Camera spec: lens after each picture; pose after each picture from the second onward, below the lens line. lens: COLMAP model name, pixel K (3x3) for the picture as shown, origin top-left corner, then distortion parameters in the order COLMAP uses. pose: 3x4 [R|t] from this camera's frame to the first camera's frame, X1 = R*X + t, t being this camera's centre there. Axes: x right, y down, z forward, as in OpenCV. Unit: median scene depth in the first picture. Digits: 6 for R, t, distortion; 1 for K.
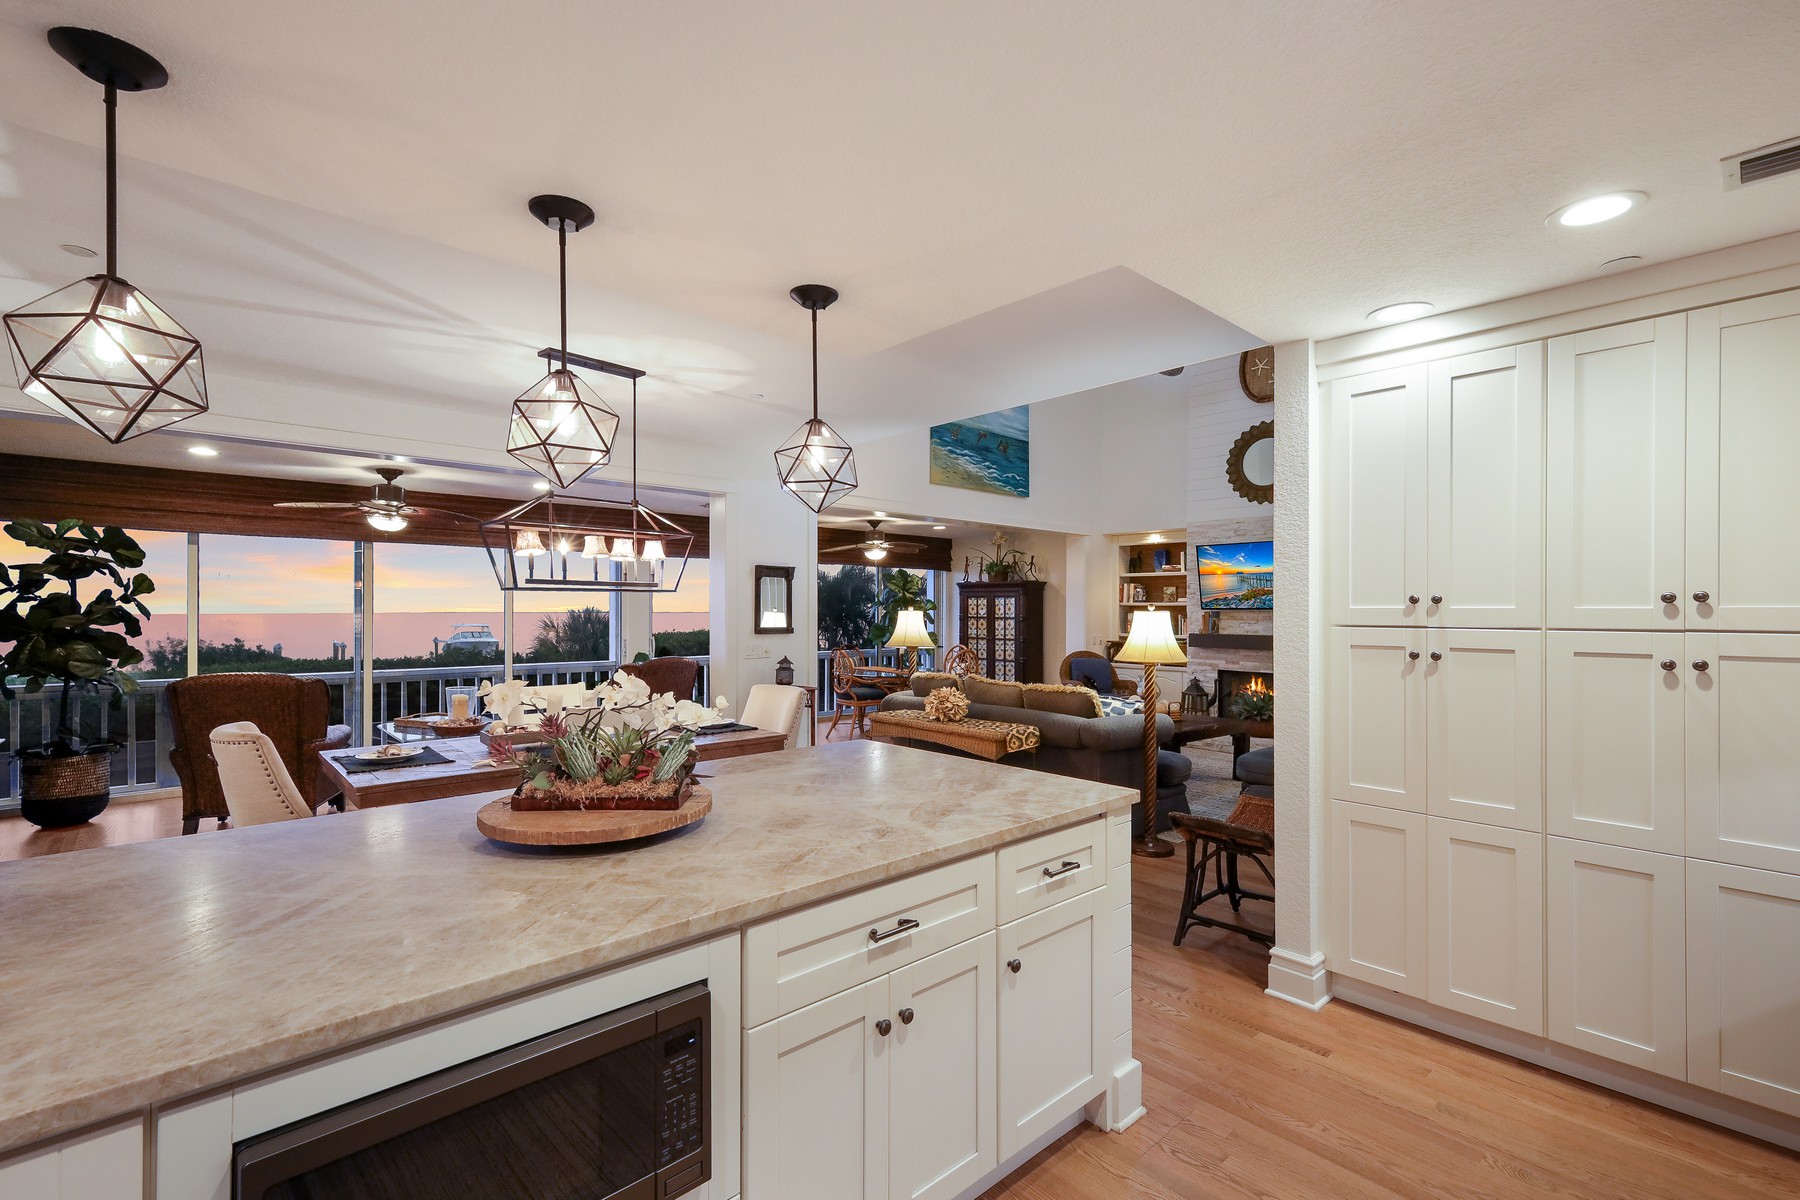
lens RADIAL K [[792.8, 0, 900.0], [0, 792.8, 600.0], [0, 0, 1]] dist [0.000645, -0.000004]
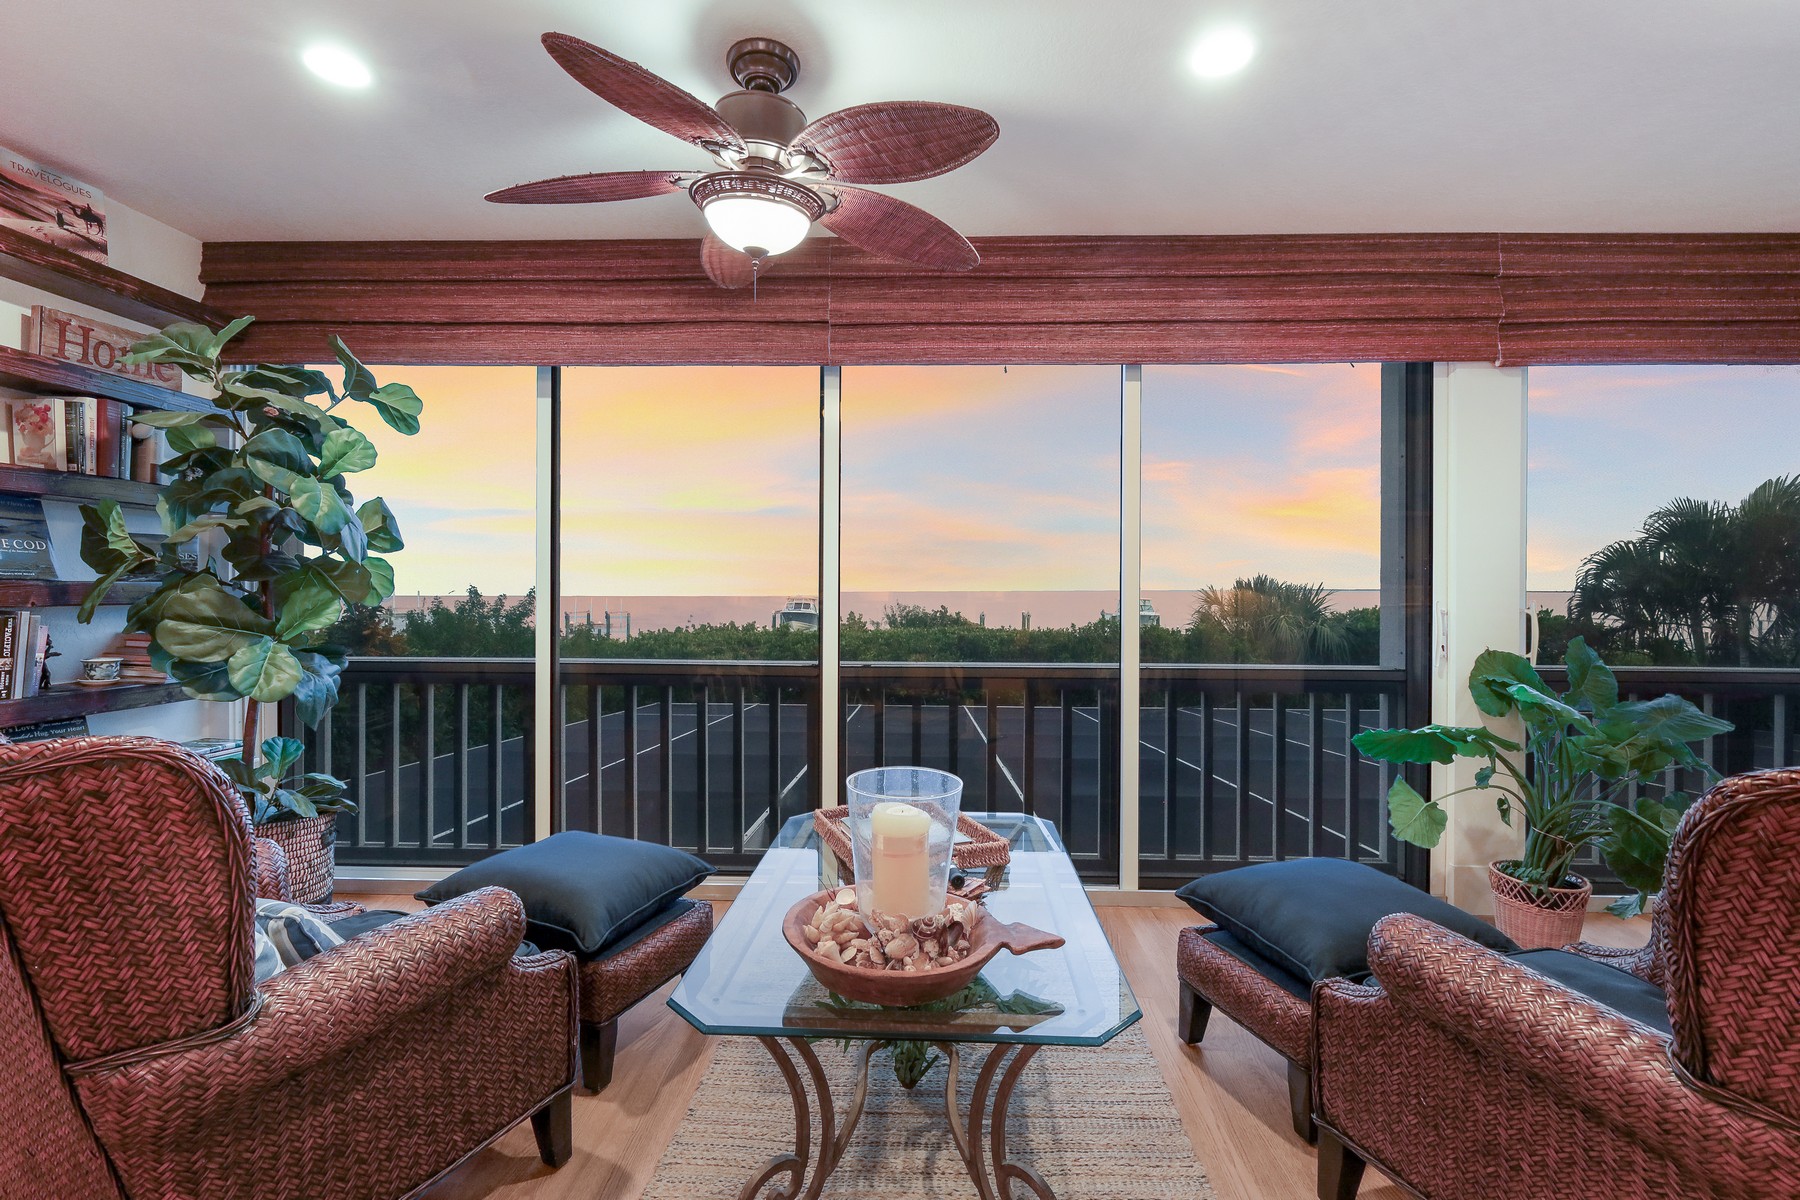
lens RADIAL K [[809.4, 0, 896.5], [0, 809.4, 582.6], [0, 0, 1]] dist [-0.001252, 0.000131]
pose [[0.708078, 0.001357, -0.706133, -0.371807], [0.004432, 0.999970, 0.006367, 0.046357], [0.706120, -0.007638, 0.708051, 0.800542]]
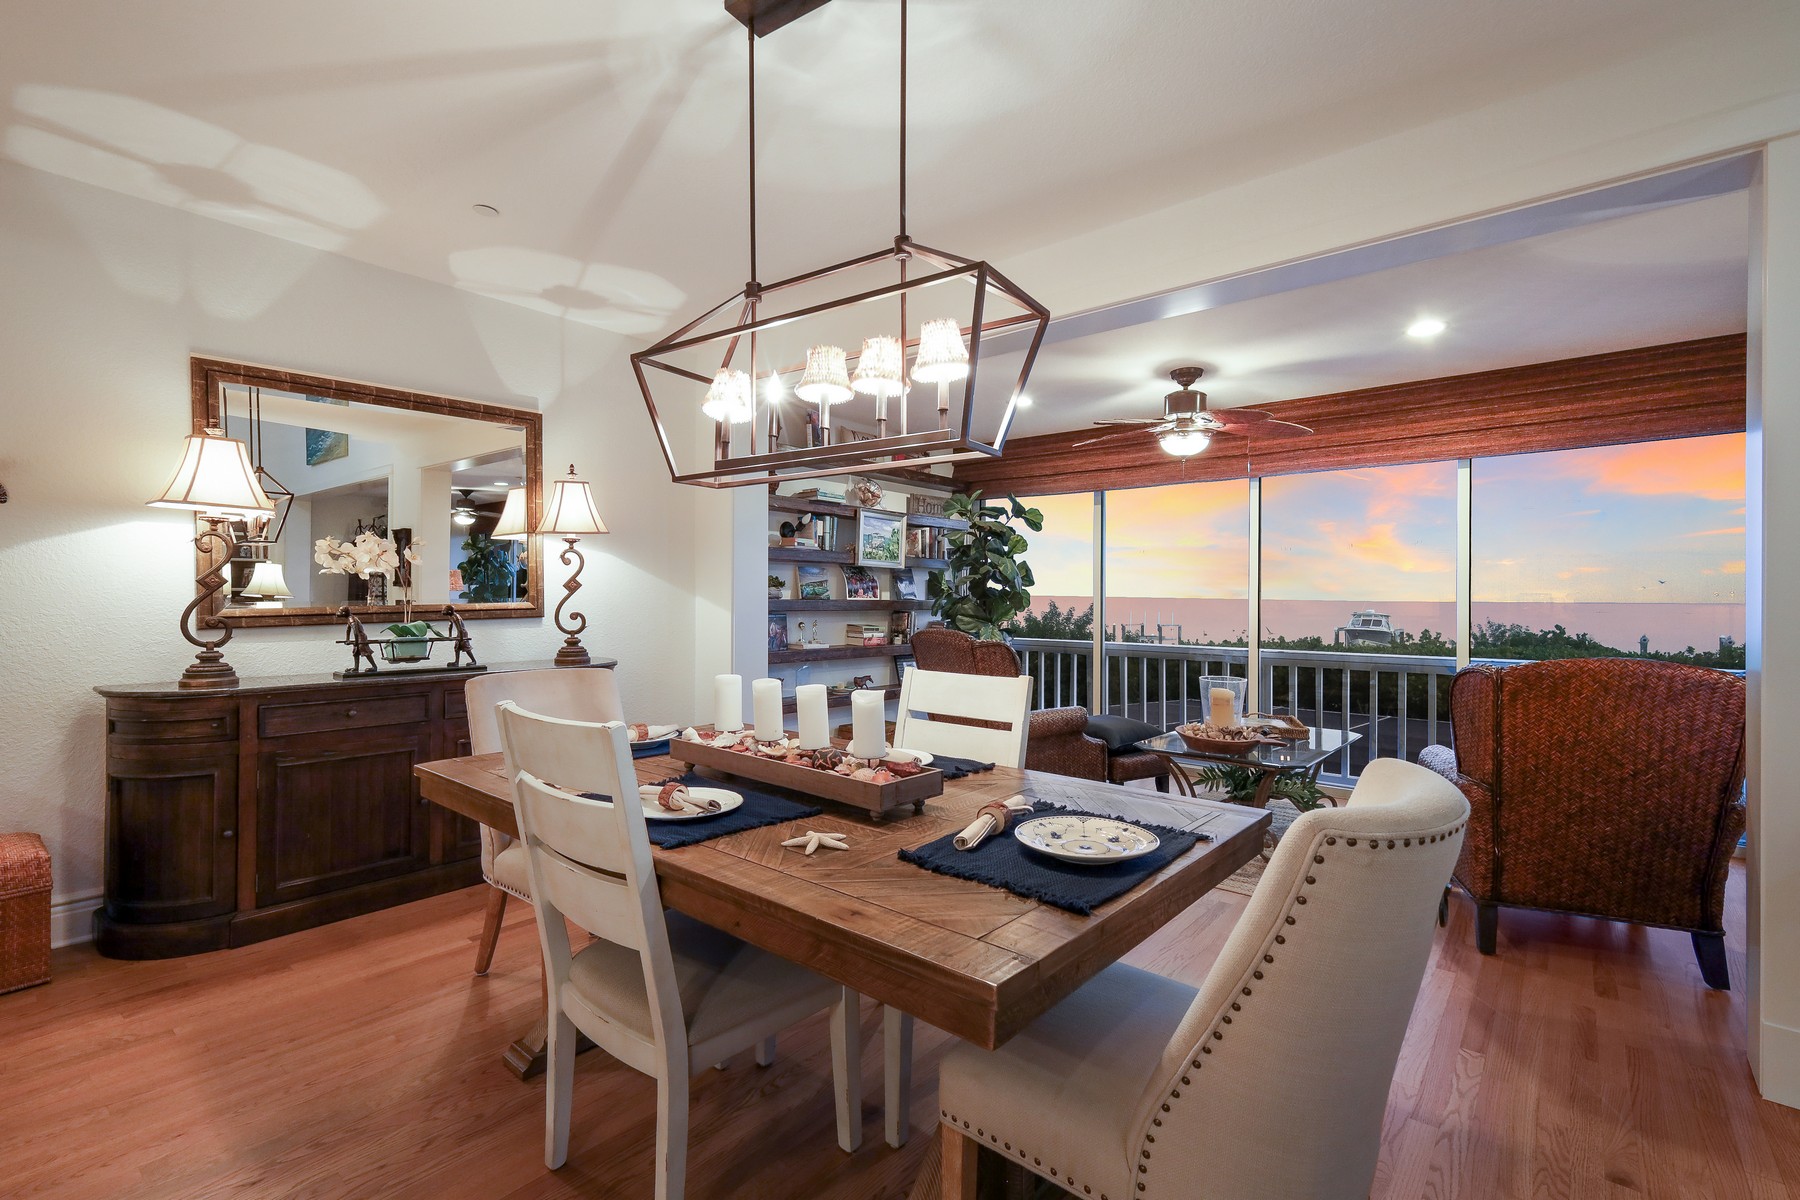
lens RADIAL K [[792.8, 0, 900.0], [0, 792.8, 600.0], [0, 0, 1]] dist [0.000645, -0.000004]
pose [[0.124061, 0.004192, -0.992266, 0.048907], [0.008743, 0.999948, 0.005318, 0.040562], [0.992236, -0.009335, 0.124018, 0.642432]]
